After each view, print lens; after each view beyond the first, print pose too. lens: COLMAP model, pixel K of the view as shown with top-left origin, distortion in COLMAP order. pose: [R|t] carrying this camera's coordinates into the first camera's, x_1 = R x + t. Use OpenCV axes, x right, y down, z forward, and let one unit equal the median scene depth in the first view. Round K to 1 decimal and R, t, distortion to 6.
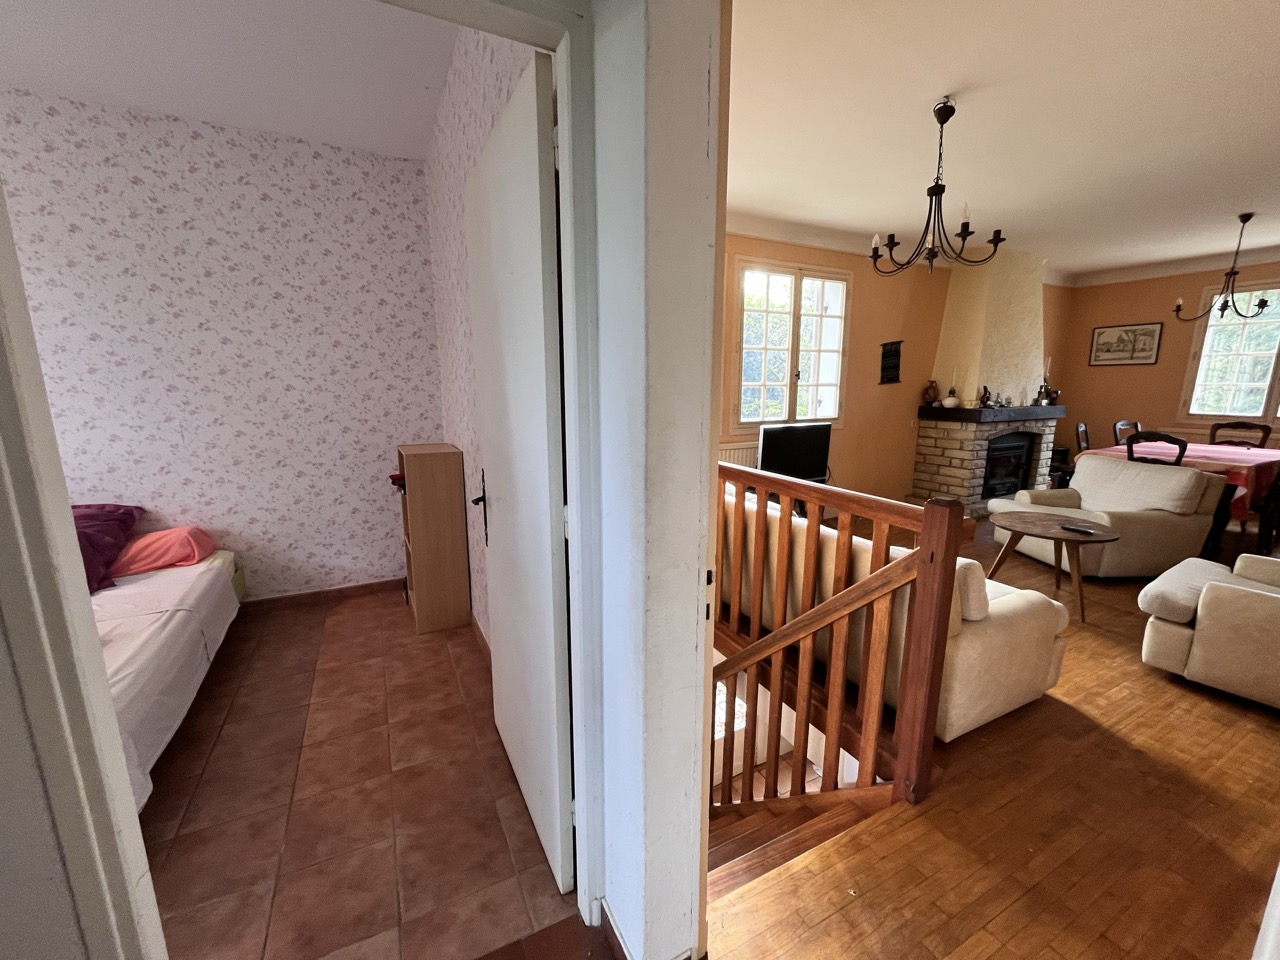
lens RADIAL K [[517.5, 0, 637.6], [0, 517.5, 480.7], [0, 0, 1]] dist [0.000663, -0.000339]
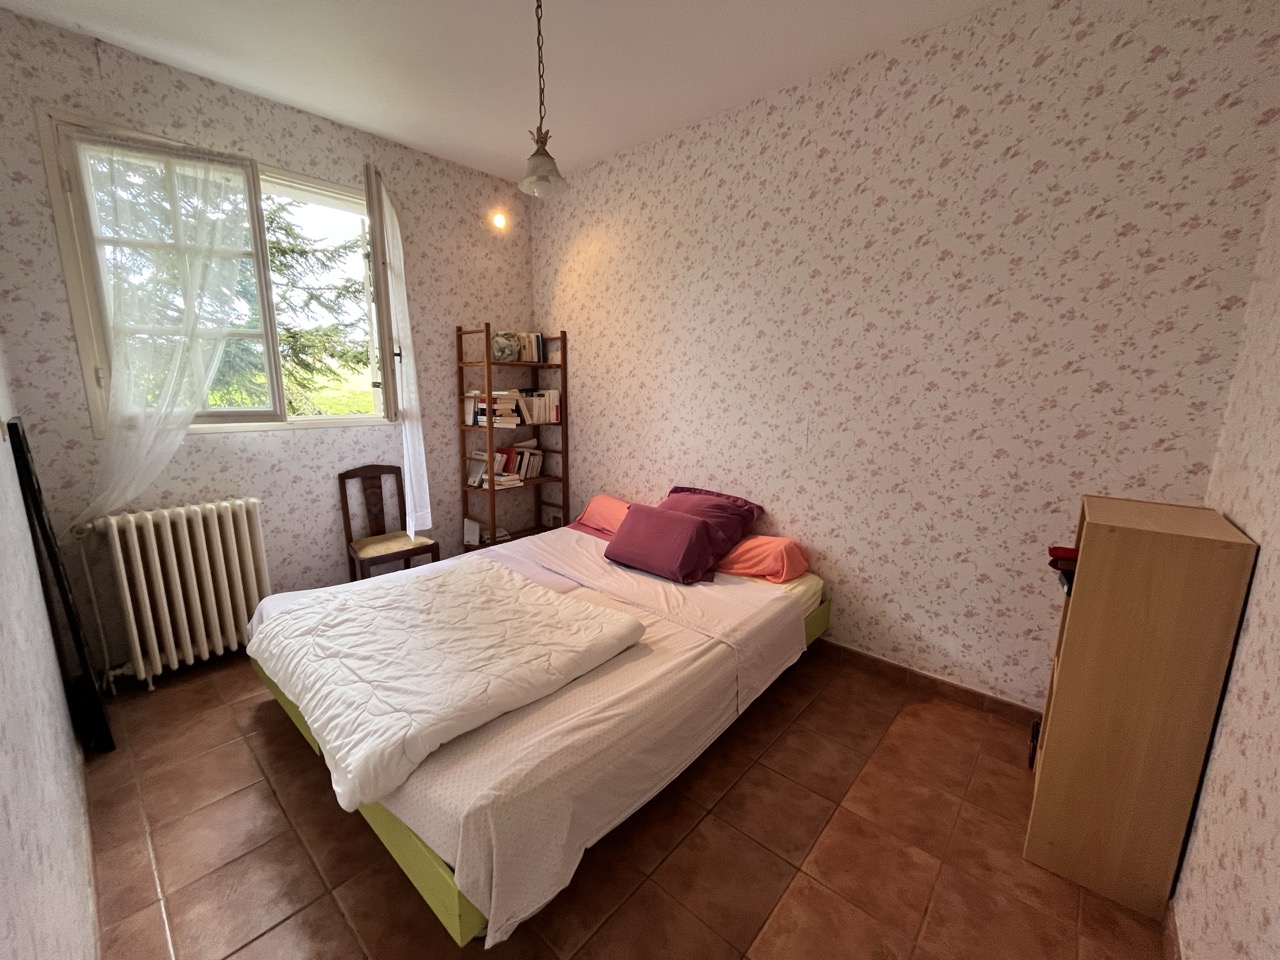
lens RADIAL K [[517.5, 0, 640.0], [0, 517.5, 482.3], [0, 0, 1]] dist [0.000663, -0.000339]
pose [[0.367114, 0.173748, -0.913805, -0.148172], [-0.179784, 0.977129, 0.113561, -0.060614], [0.912636, 0.122597, 0.389955, 0.378157]]
